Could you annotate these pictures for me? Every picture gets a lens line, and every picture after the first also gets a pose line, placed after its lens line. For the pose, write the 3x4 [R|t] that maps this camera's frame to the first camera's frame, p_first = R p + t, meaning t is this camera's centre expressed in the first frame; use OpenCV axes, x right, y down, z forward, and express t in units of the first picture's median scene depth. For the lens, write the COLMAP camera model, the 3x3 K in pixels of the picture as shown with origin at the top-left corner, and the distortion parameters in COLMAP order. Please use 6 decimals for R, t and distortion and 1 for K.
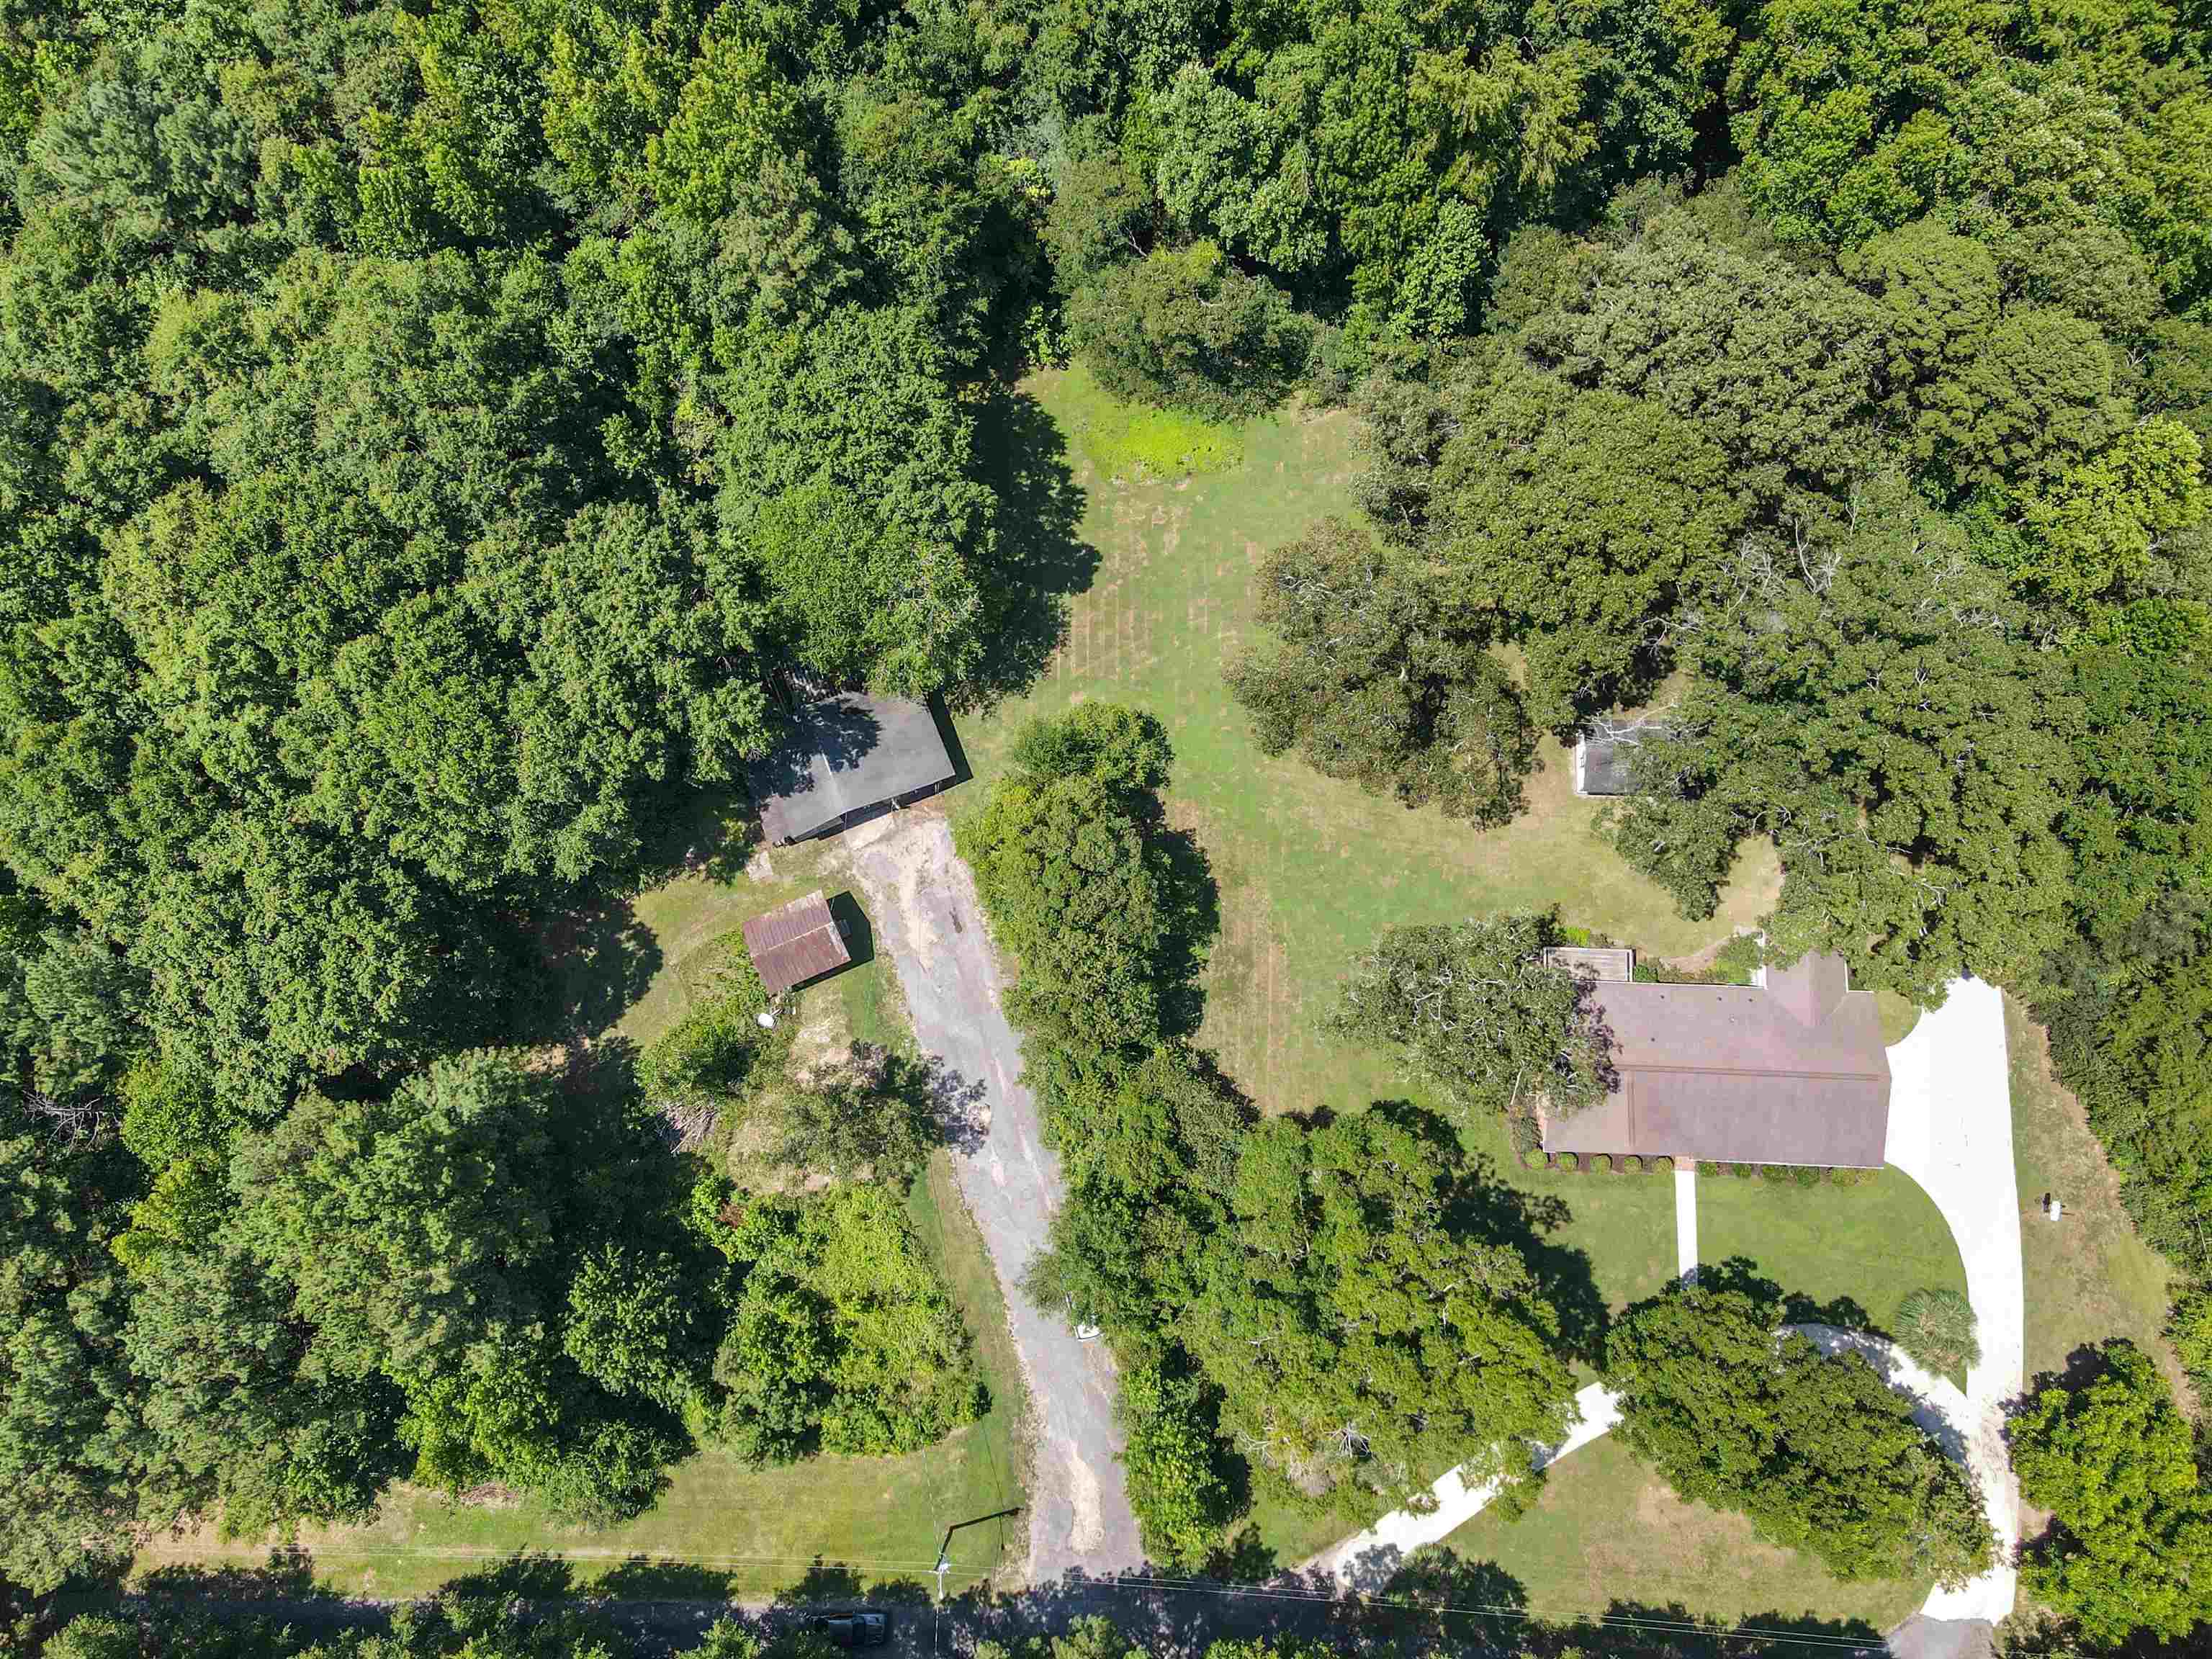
lens RADIAL K [[1607.2, 0, 1100.1], [0, 1607.2, 830.9], [0, 0, 1]] dist [0.005853, 0.008999]
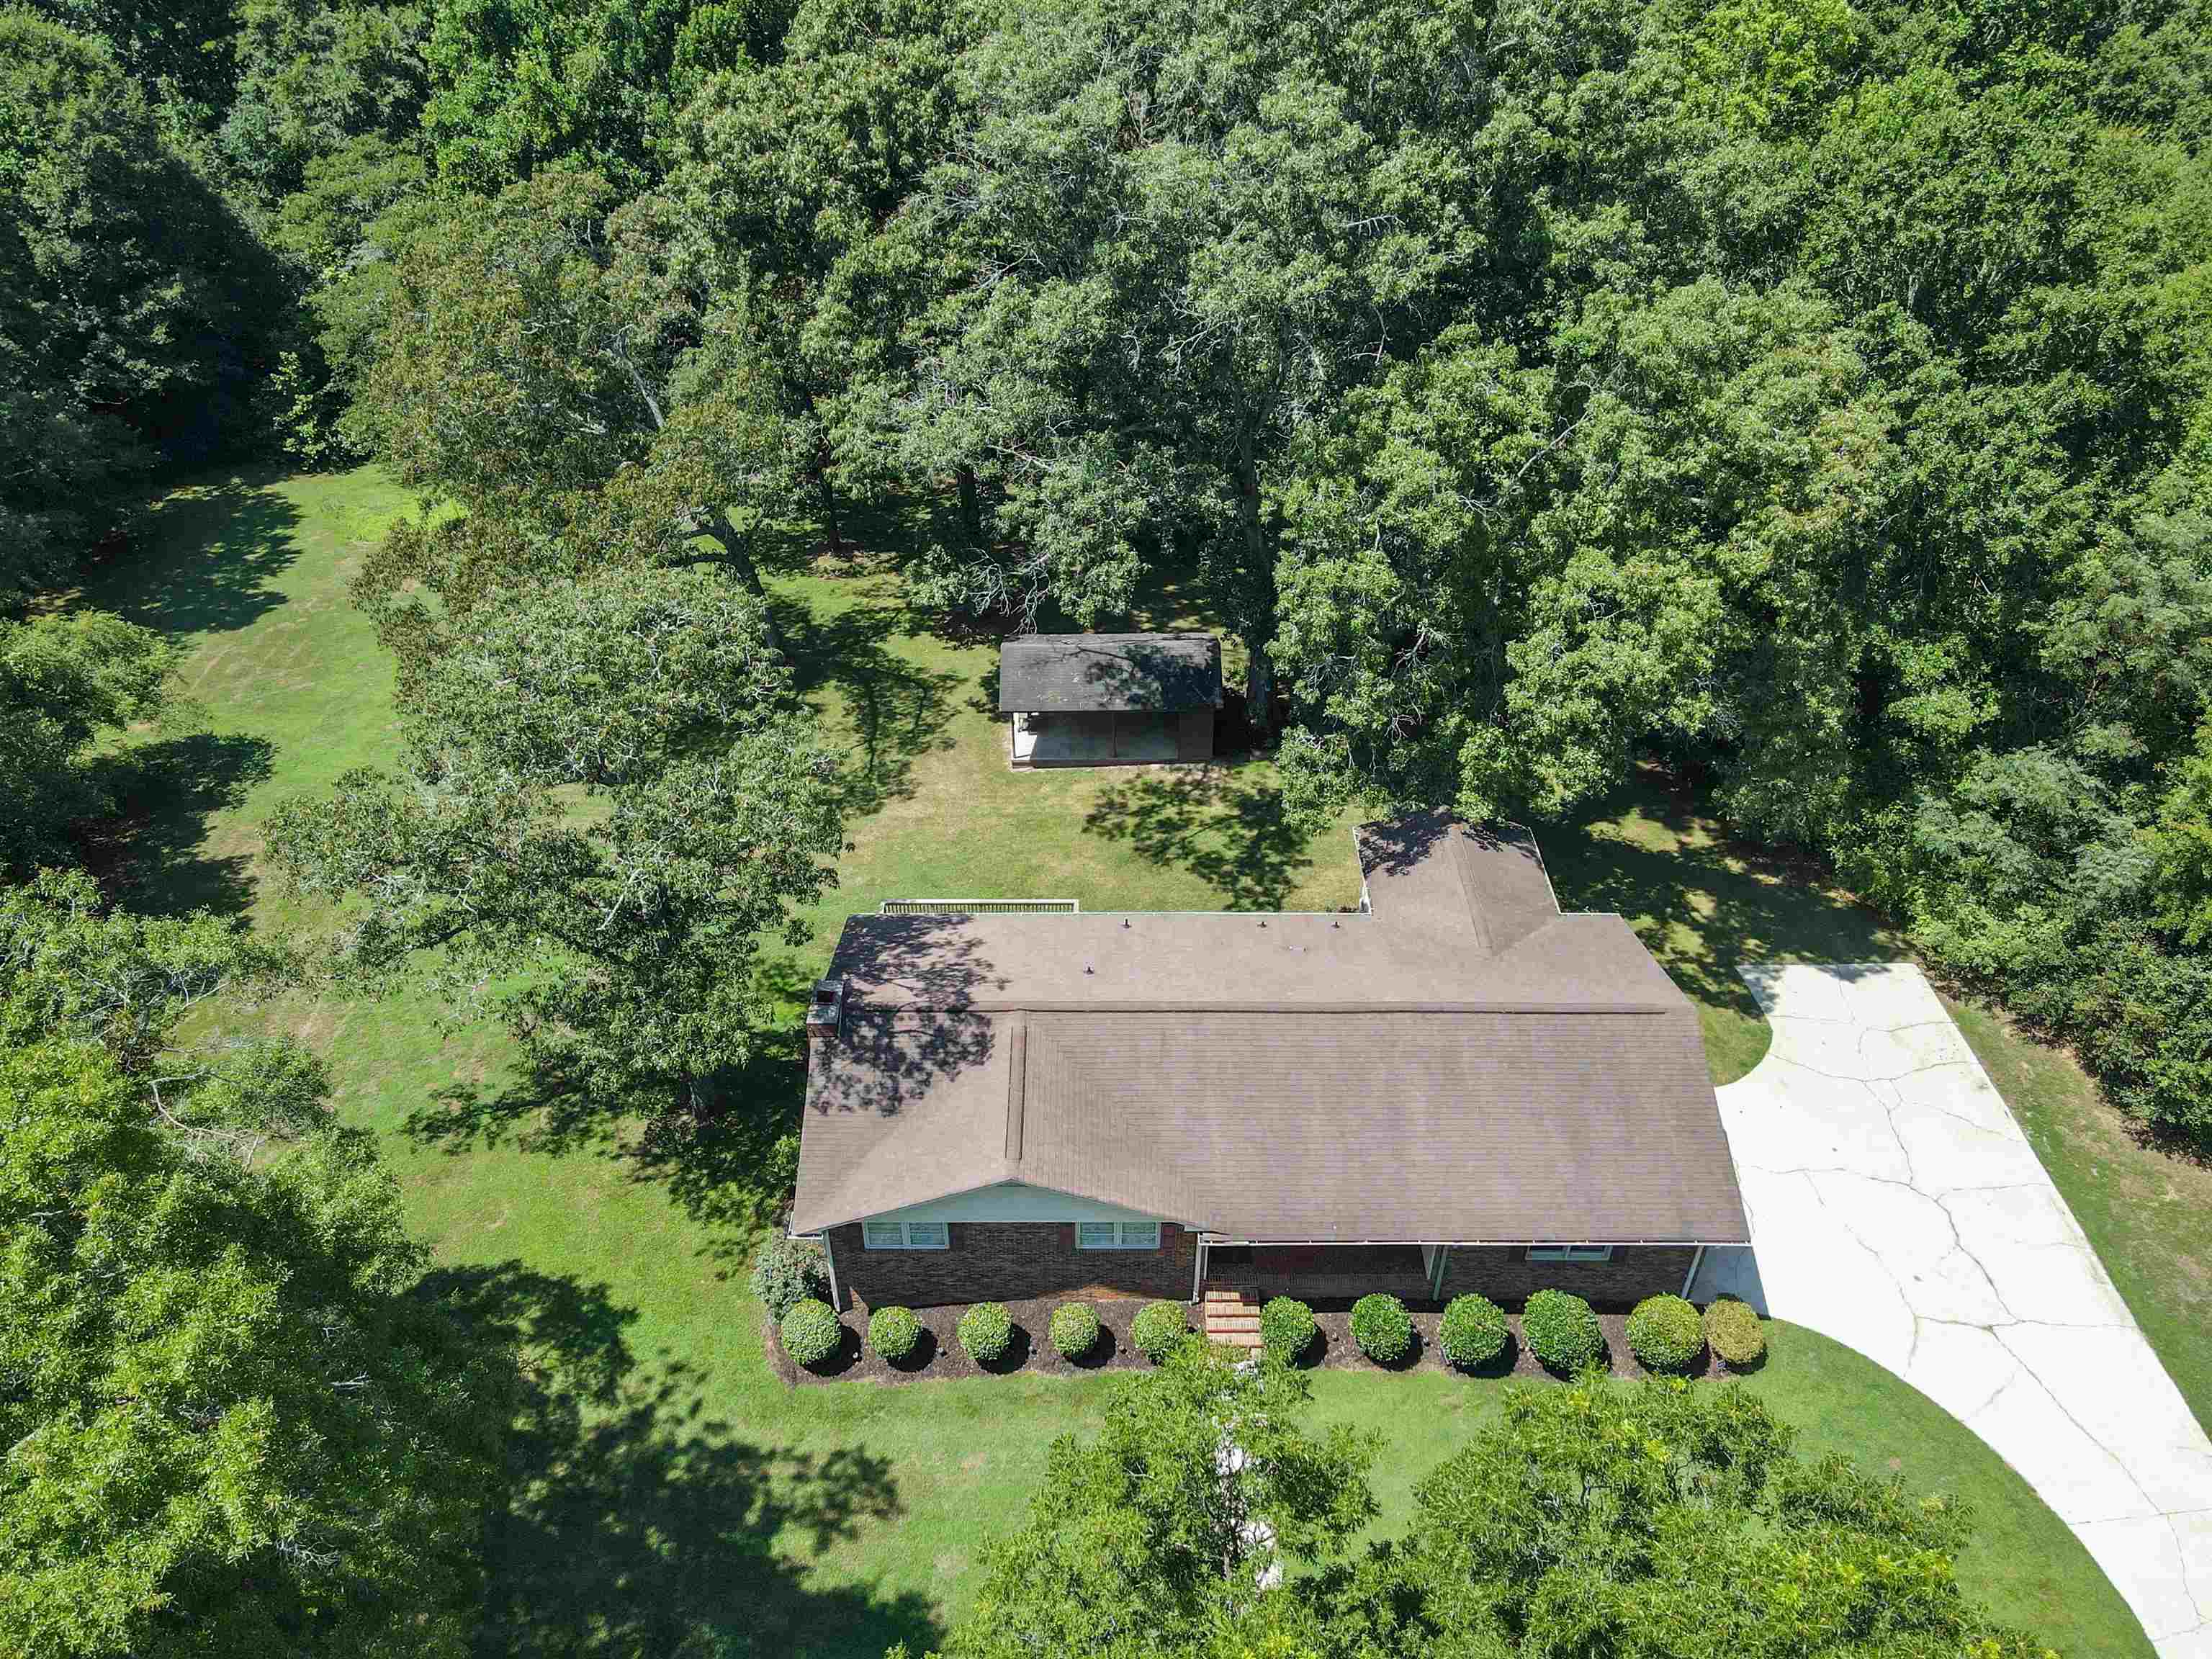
lens RADIAL K [[1607.2, 0, 1100.1], [0, 1607.2, 830.9], [0, 0, 1]] dist [0.005853, 0.008999]
pose [[0.999244, -0.016591, 0.035148, 0.315062], [0.035919, 0.739685, -0.671994, 0.349921], [-0.014849, 0.672749, 0.739722, 0.646953]]
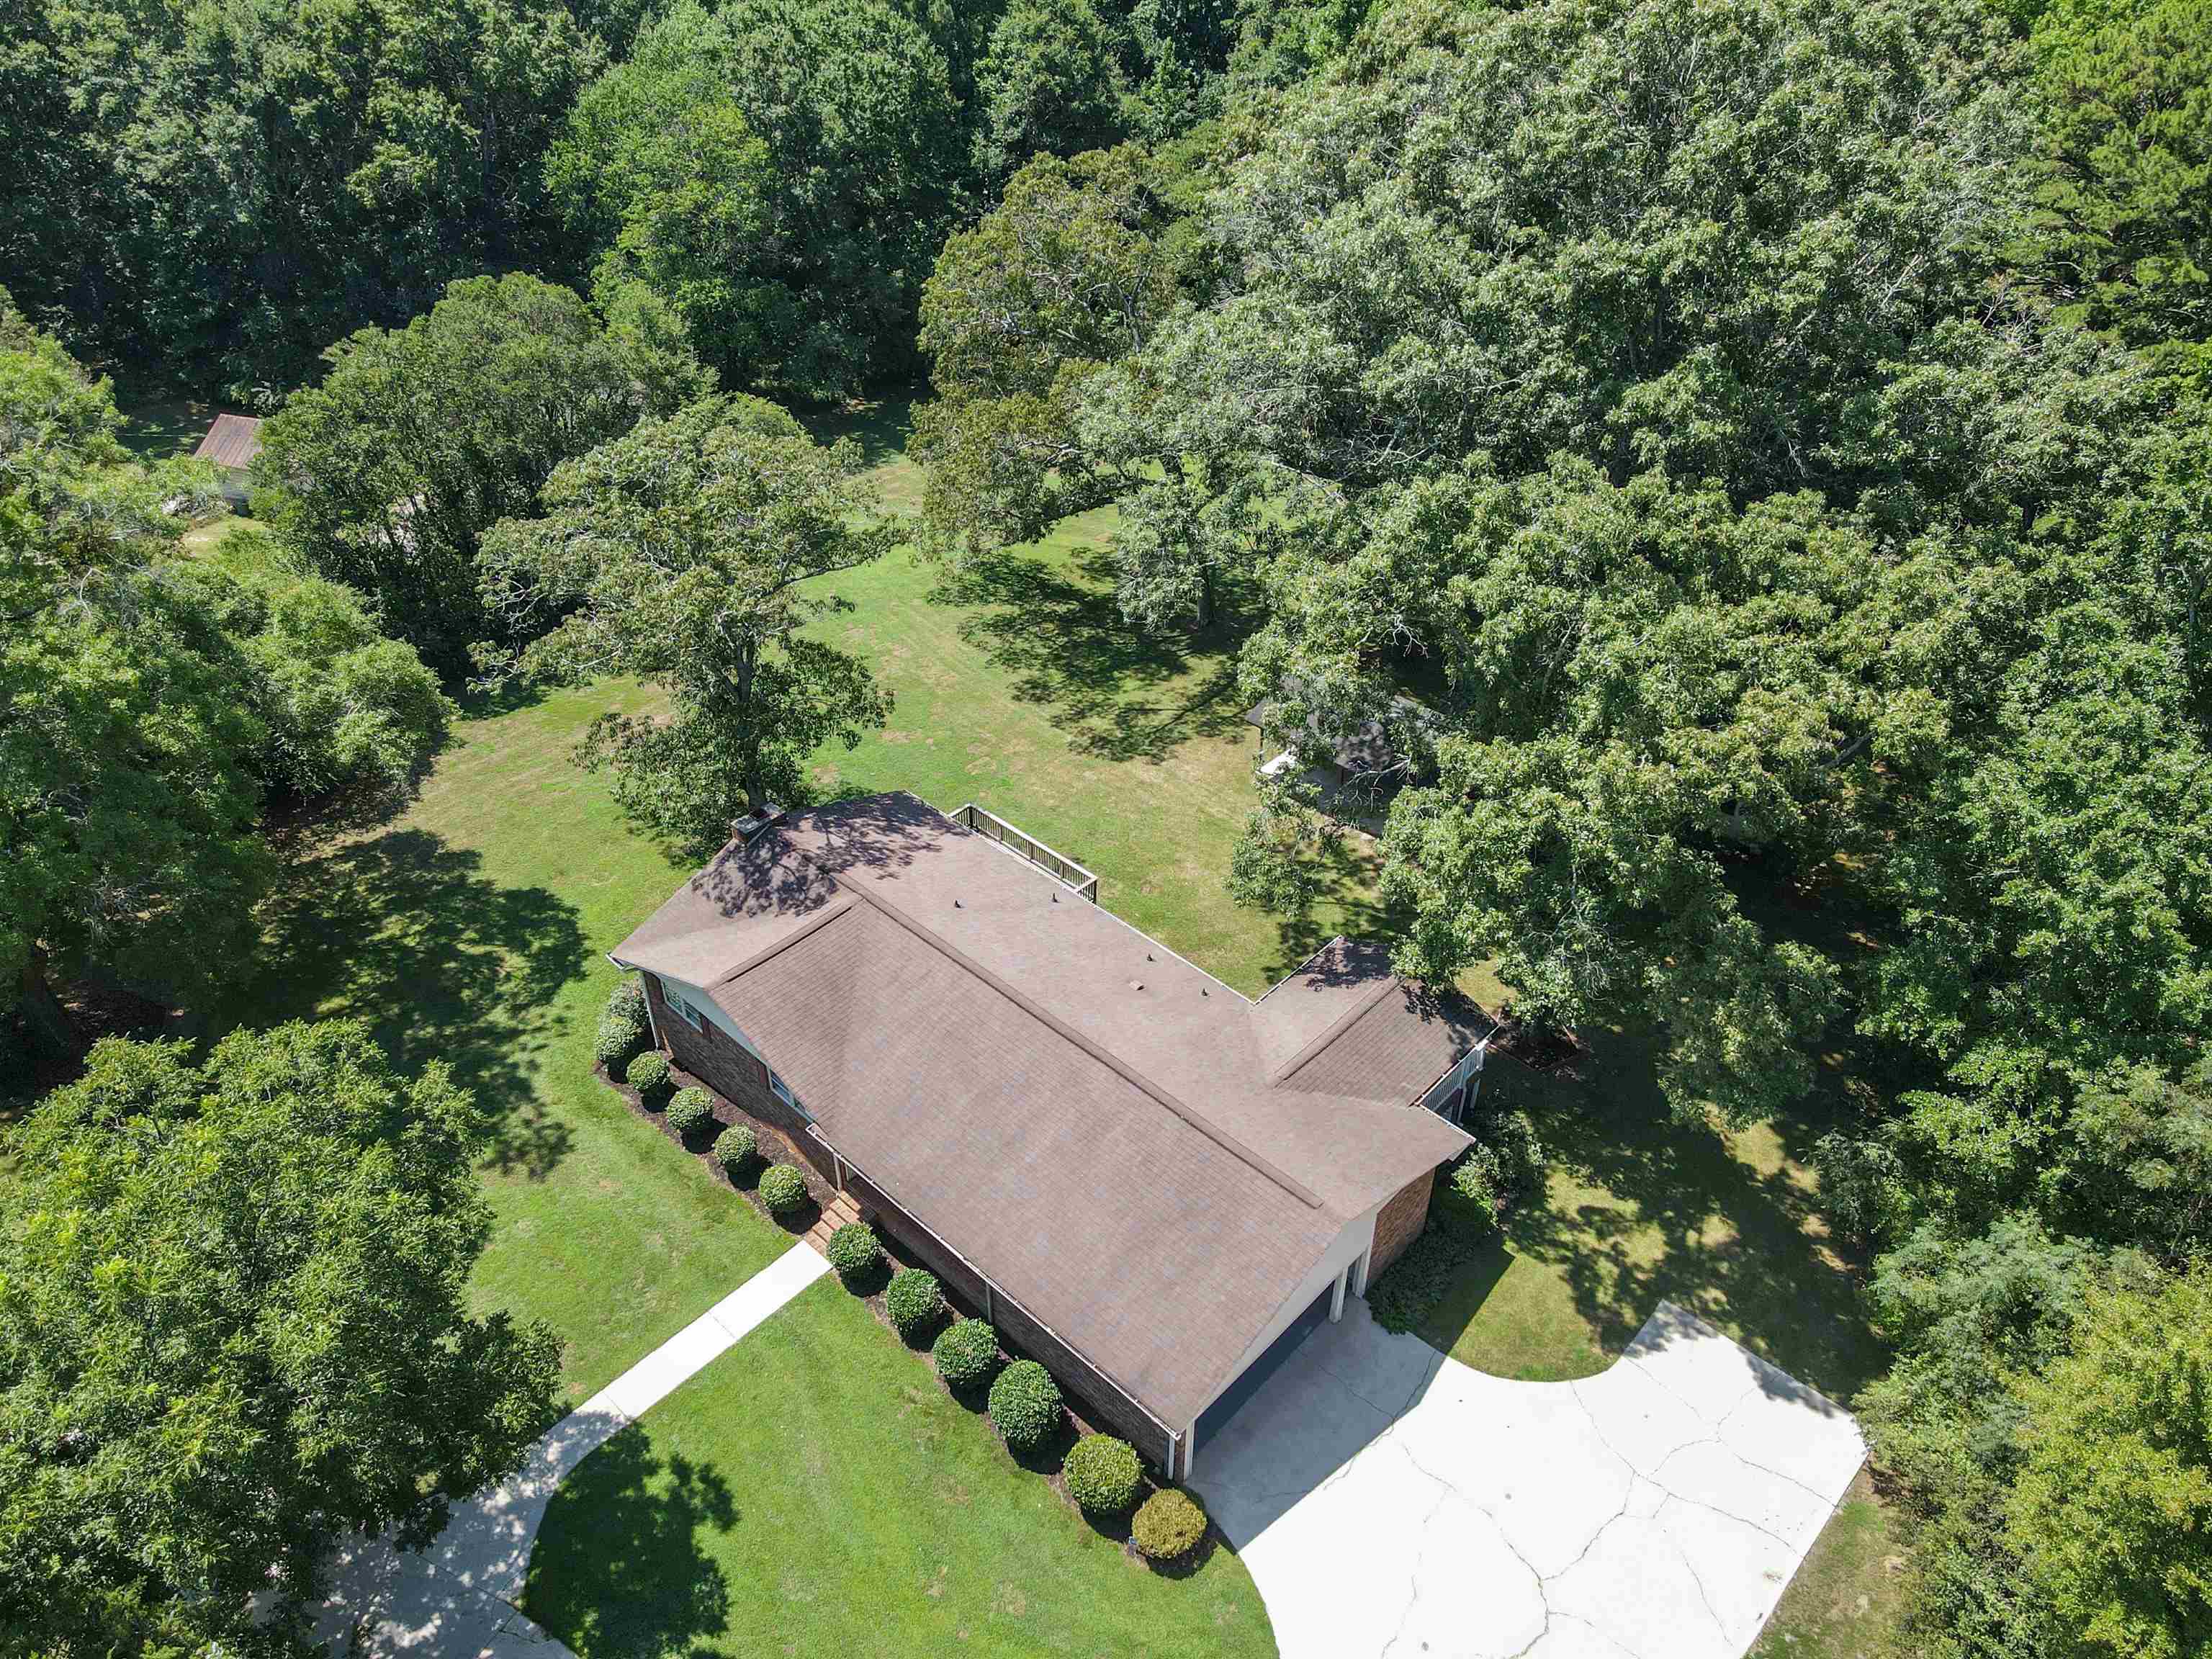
lens RADIAL K [[1607.2, 0, 1100.1], [0, 1607.2, 830.9], [0, 0, 1]] dist [0.005853, 0.008999]
pose [[0.750474, 0.409684, -0.518601, 0.557565], [-0.652836, 0.581740, -0.485165, 0.287350], [0.102927, 0.702665, 0.704037, 0.646577]]
